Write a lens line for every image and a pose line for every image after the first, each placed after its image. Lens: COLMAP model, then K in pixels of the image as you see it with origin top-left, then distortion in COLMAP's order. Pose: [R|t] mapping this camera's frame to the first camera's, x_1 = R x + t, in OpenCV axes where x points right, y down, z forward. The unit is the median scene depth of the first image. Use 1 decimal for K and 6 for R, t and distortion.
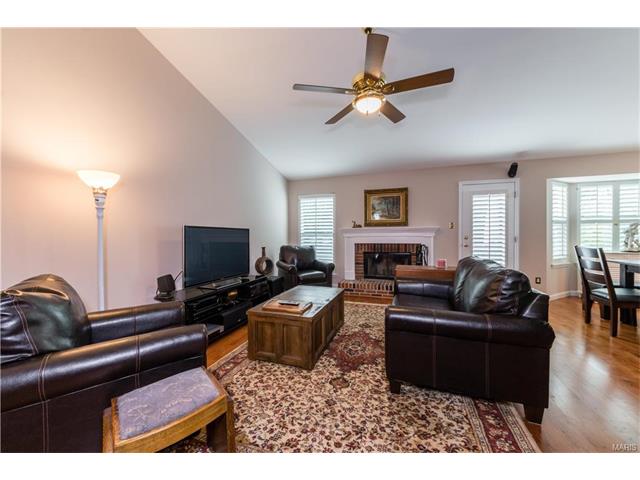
lens RADIAL K [[243.2, 0, 322.5], [0, 243.2, 236.2], [0, 0, 1]] dist [0.002133, 0.000111]
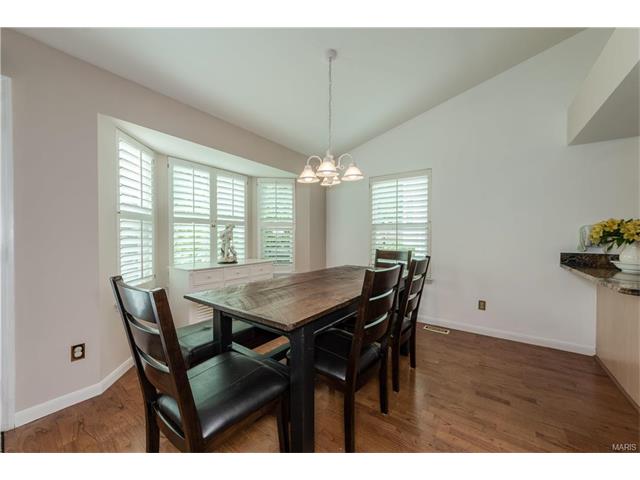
lens RADIAL K [[243.2, 0, 322.5], [0, 243.2, 236.2], [0, 0, 1]] dist [0.002133, 0.000111]
pose [[0.295293, 0.010426, 0.955350, 0.597265], [0.010617, 0.999843, -0.014194, -0.003598], [-0.955348, 0.014335, 0.295136, 0.467785]]
